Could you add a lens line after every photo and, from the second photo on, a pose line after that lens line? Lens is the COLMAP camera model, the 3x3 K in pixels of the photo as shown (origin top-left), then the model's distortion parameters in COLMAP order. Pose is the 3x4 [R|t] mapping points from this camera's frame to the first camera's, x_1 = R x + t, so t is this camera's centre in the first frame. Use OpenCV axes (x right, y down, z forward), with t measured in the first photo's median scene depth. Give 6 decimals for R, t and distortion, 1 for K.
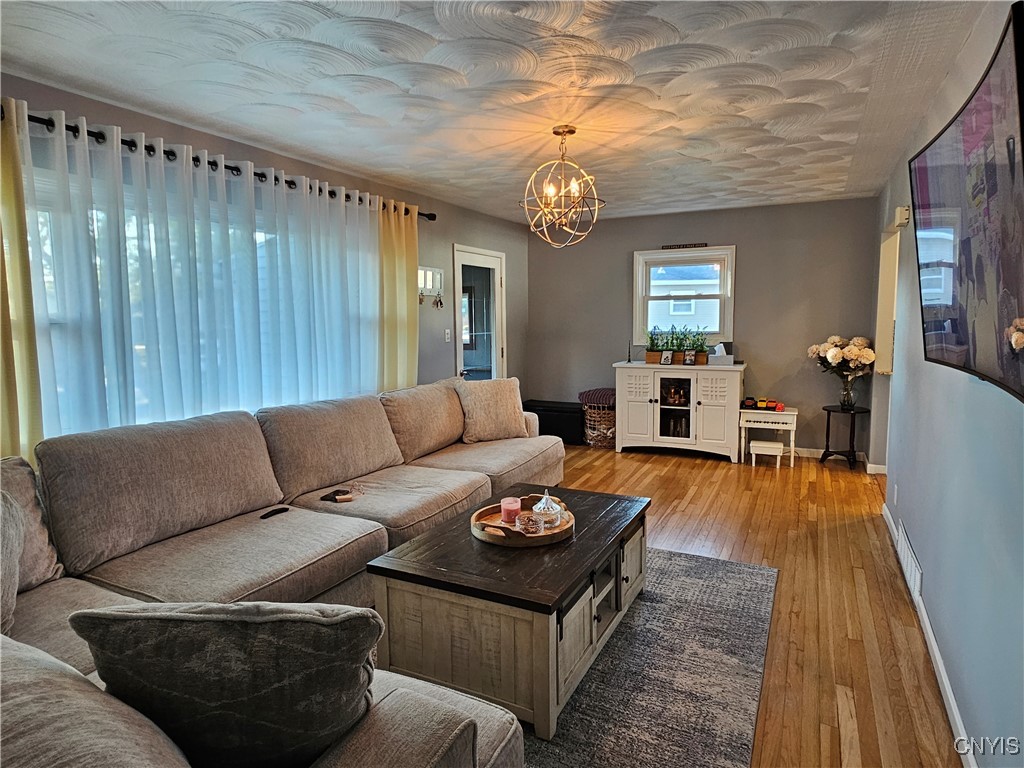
lens RADIAL K [[603.1, 0, 520.7], [0, 603.1, 359.2], [0, 0, 1]] dist [0.012762, -0.004299]
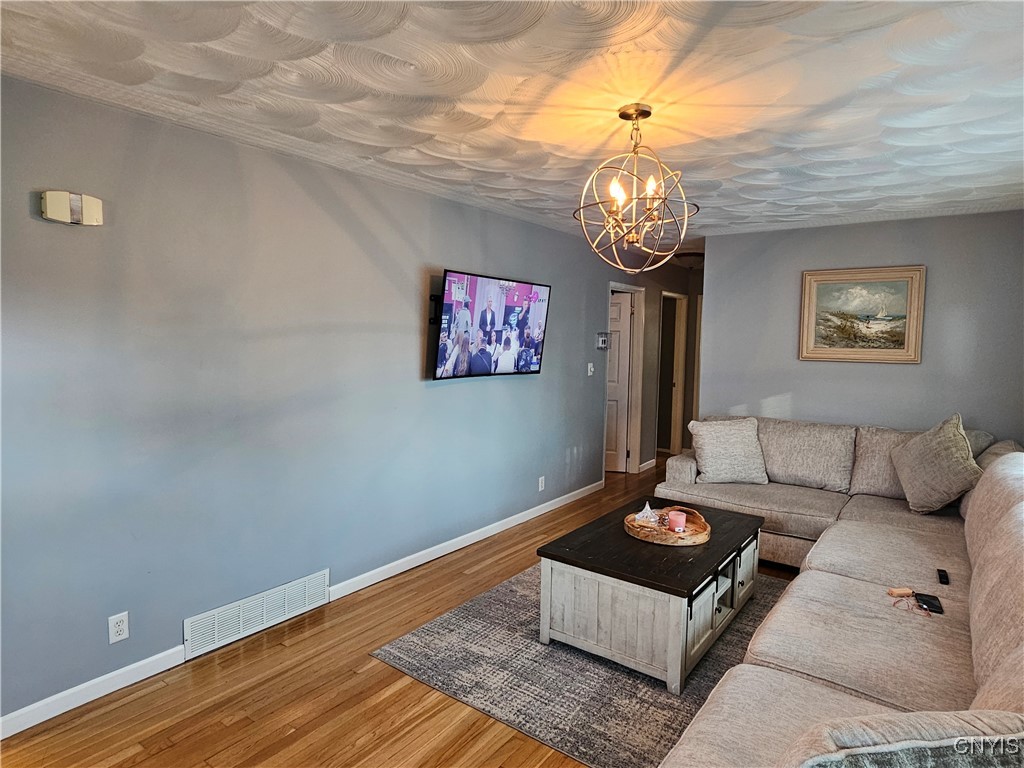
lens RADIAL K [[598.0, 0, 508.9], [0, 598.0, 381.4], [0, 0, 1]] dist [-0.002441, 0.000367]
pose [[-0.982945, -0.015697, 0.183228, 0.092905], [0.012293, 0.988513, 0.150633, -0.196613], [-0.183488, 0.150316, -0.971461, 2.059622]]
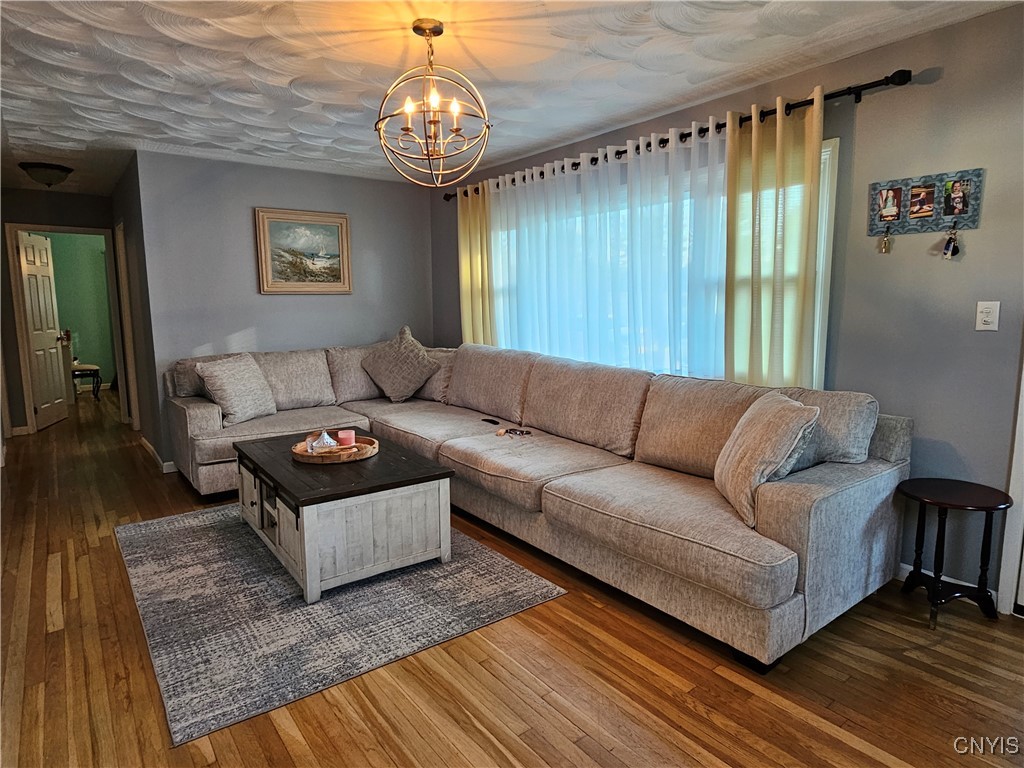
lens RADIAL K [[603.1, 0, 510.8], [0, 603.1, 384.7], [0, 0, 1]] dist [0.012762, -0.004299]
pose [[-0.456080, 0.141545, -0.878610, 0.853421], [-0.055158, 0.980876, 0.186652, -0.104170], [0.888228, 0.133591, -0.439551, 1.733667]]
